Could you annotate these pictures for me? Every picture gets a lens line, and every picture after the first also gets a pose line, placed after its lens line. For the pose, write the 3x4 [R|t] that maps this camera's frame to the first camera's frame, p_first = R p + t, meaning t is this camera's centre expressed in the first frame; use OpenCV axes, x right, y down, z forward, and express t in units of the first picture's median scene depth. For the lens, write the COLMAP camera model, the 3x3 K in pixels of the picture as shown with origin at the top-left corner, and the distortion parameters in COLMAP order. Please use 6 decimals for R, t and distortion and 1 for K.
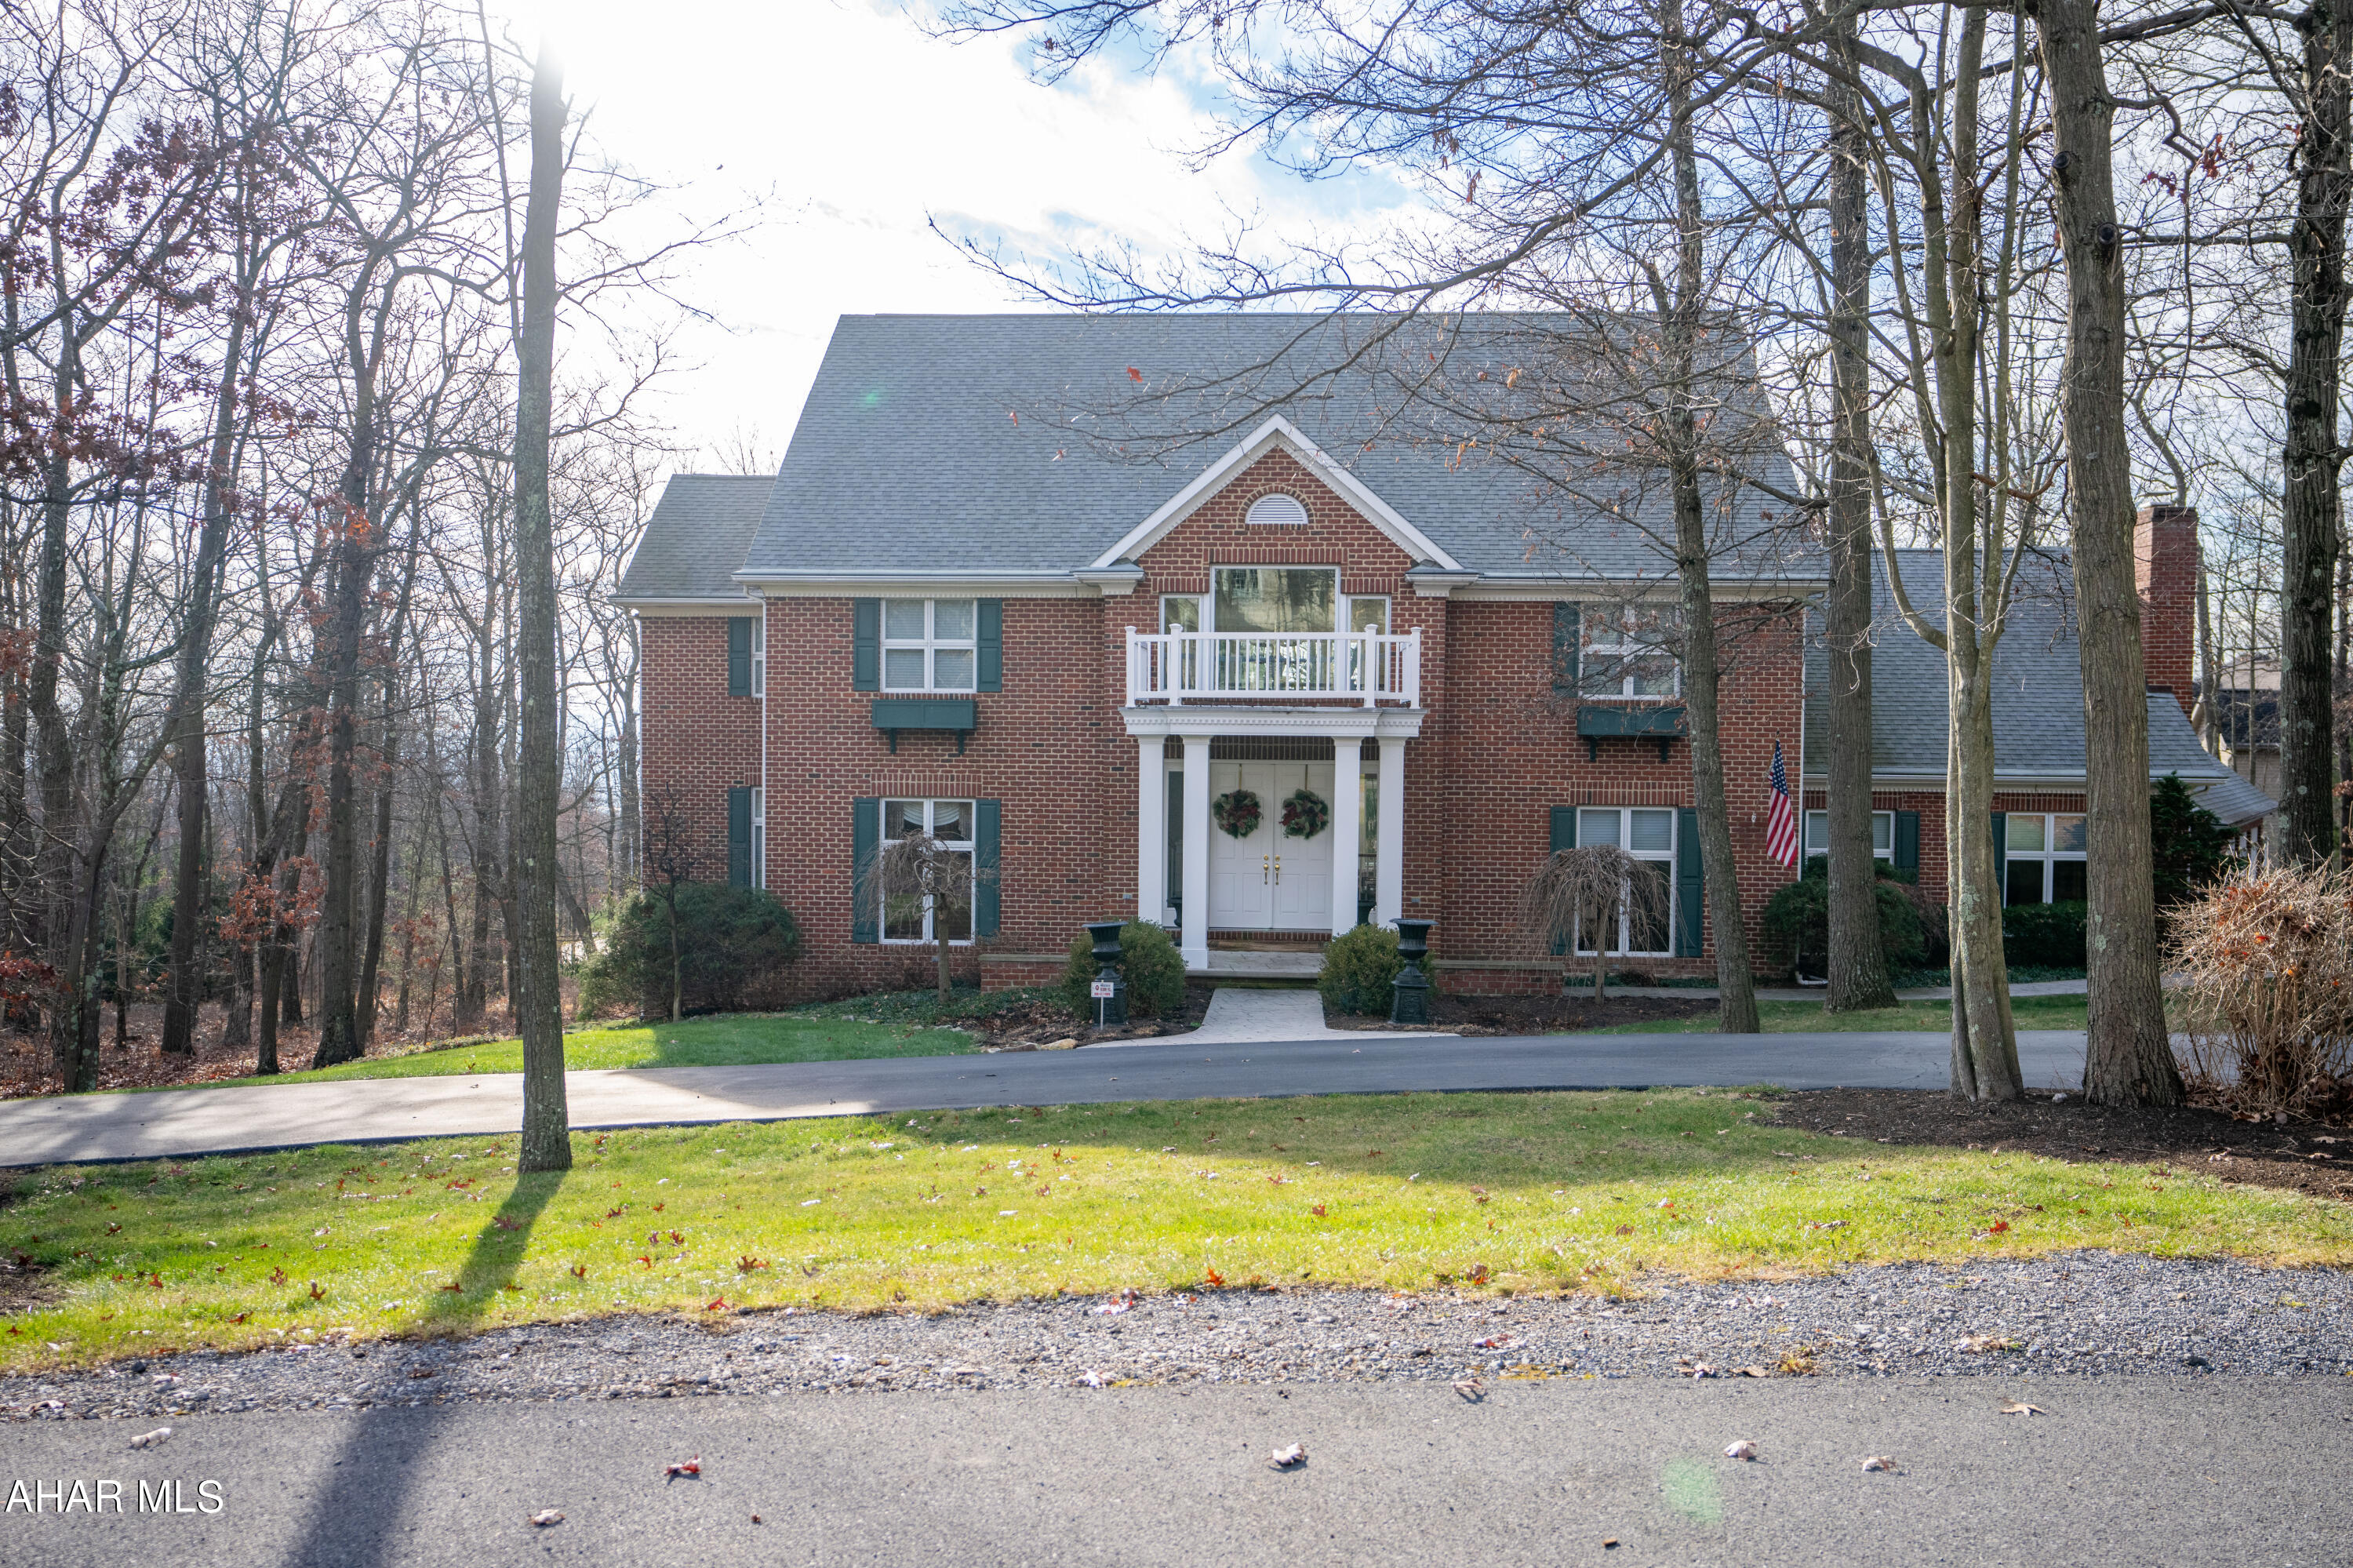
lens RADIAL K [[1917.0, 0, 1176.5], [0, 1917.0, 784.0], [0, 0, 1]] dist [-0.010144, -0.005230]
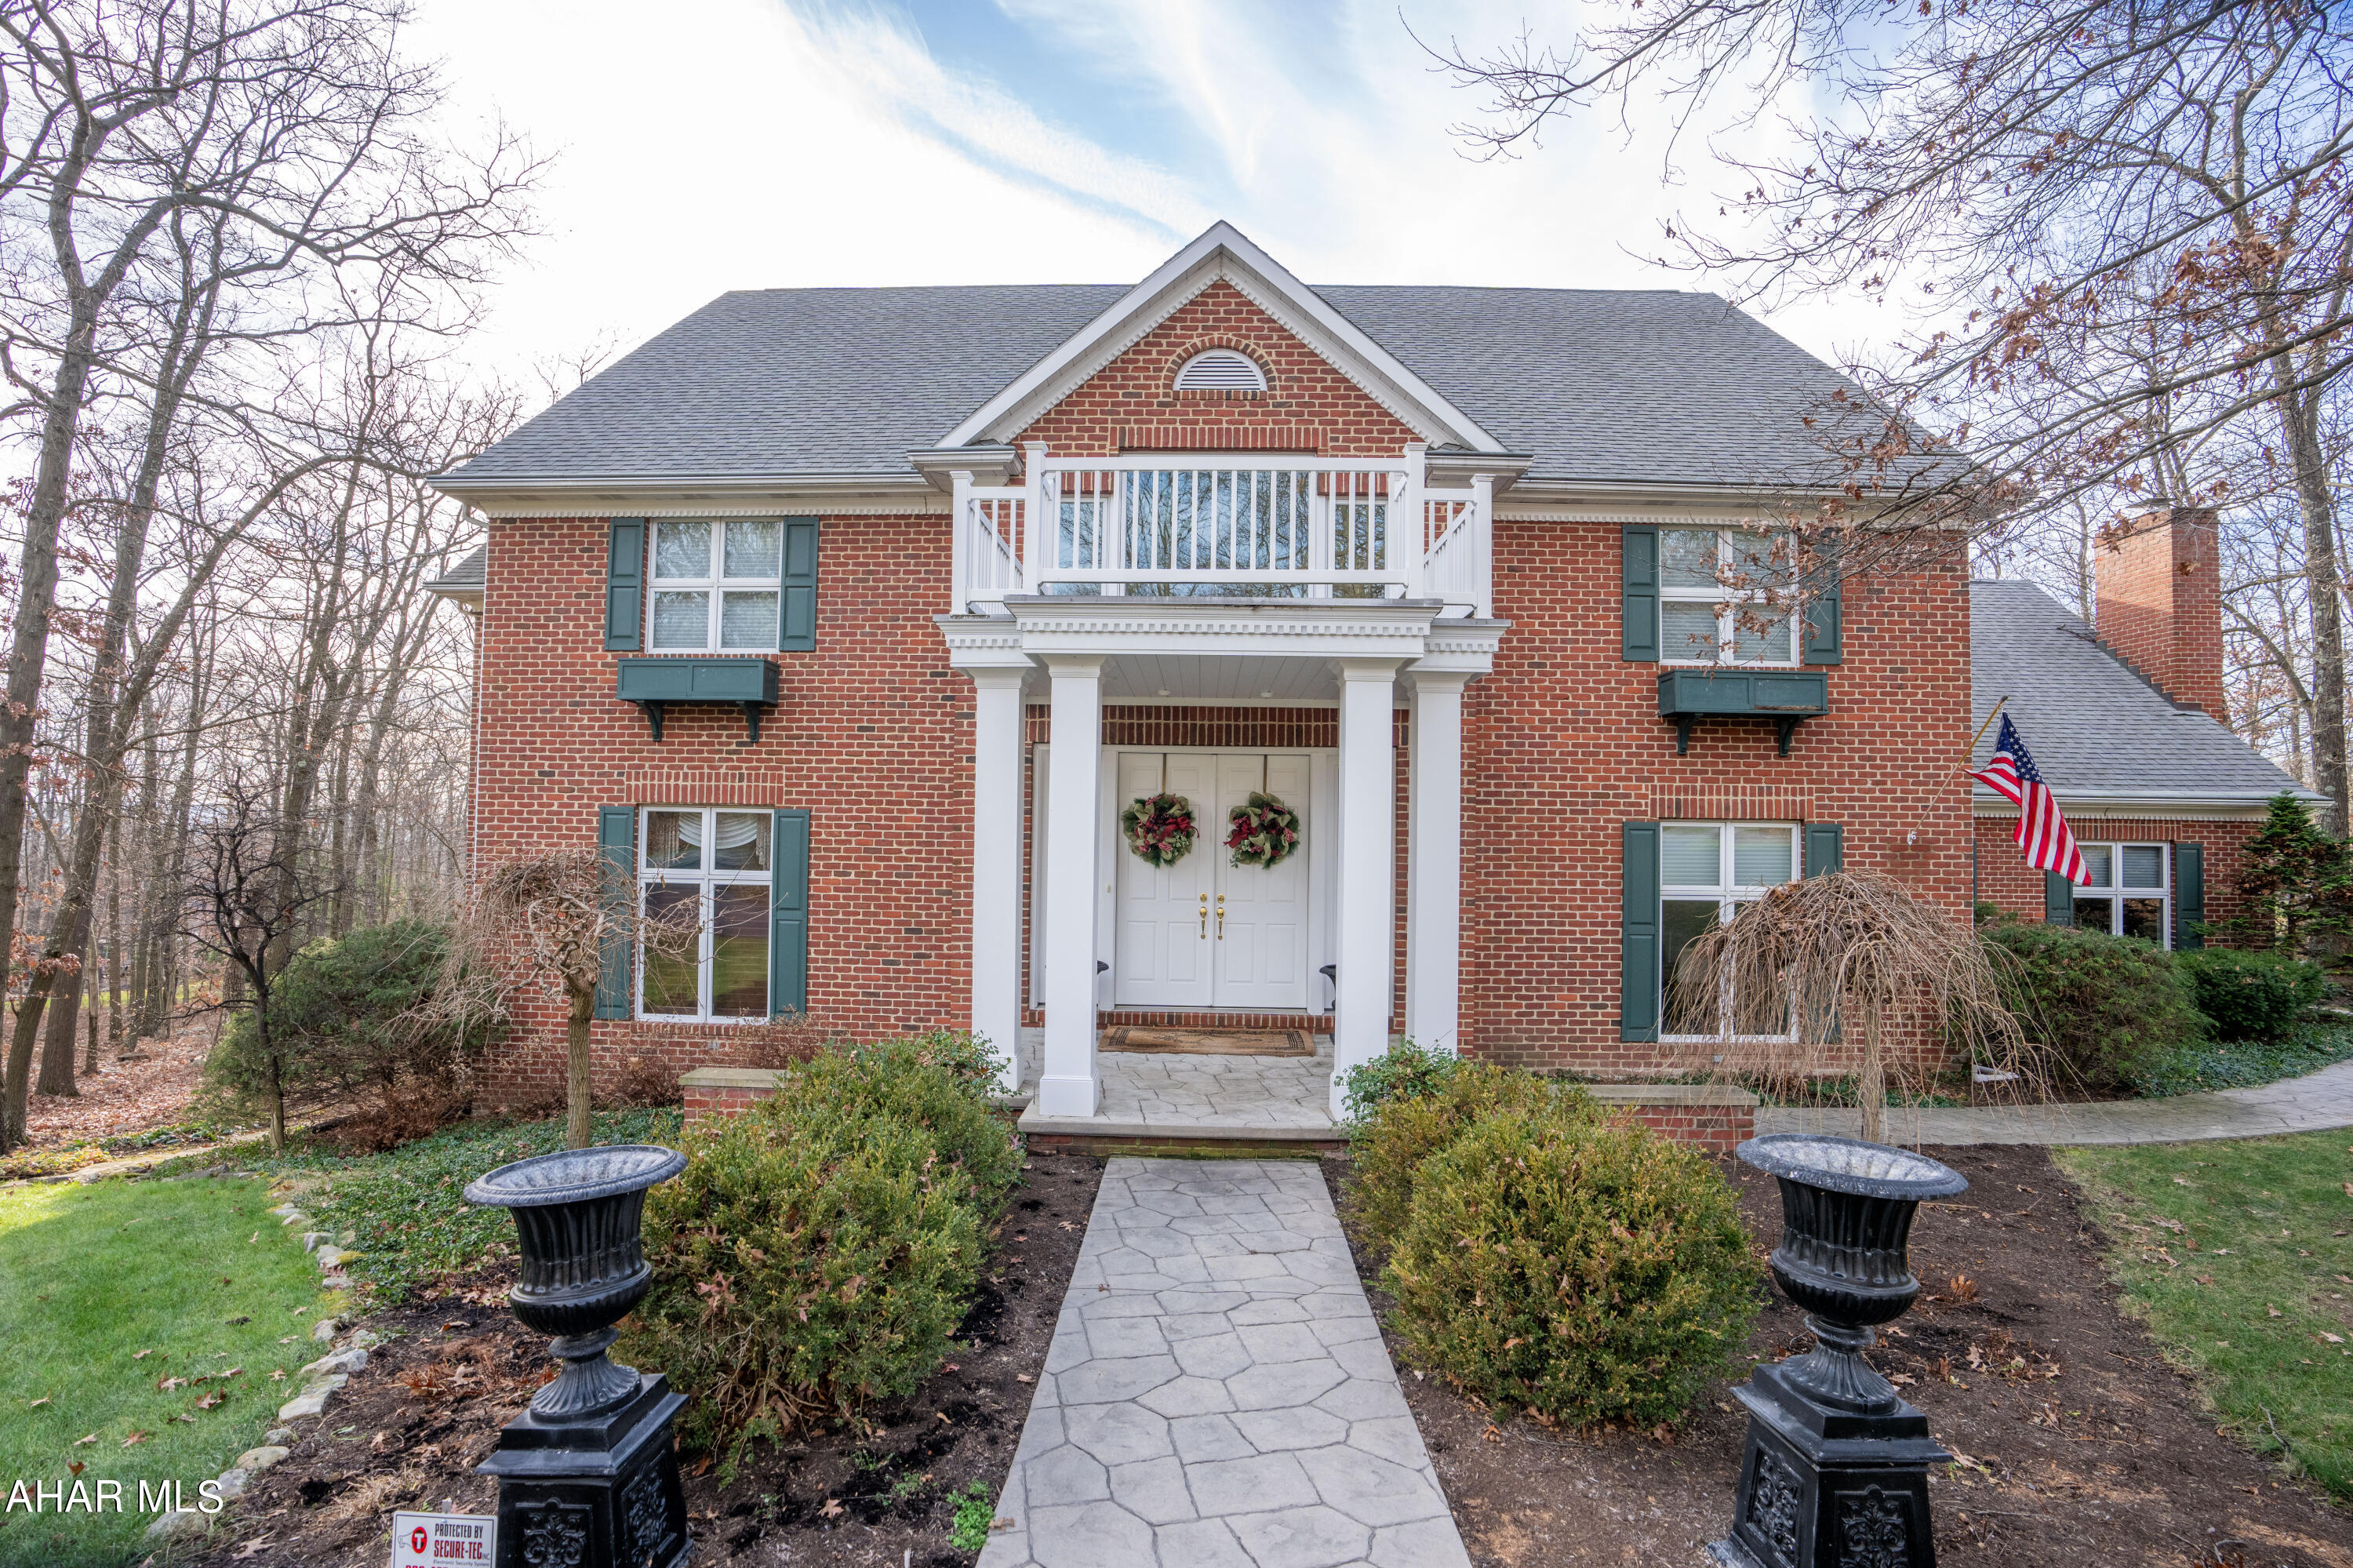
lens RADIAL K [[1087.8, 0, 1176.5], [0, 1087.8, 784.0], [0, 0, 1]] dist [-0.085630, 0.036223]
pose [[0.999346, 0.005544, 0.035733, 0.024198], [-0.003162, 0.997790, -0.066371, 0.024514], [-0.036022, 0.066215, 0.997155, 0.631637]]
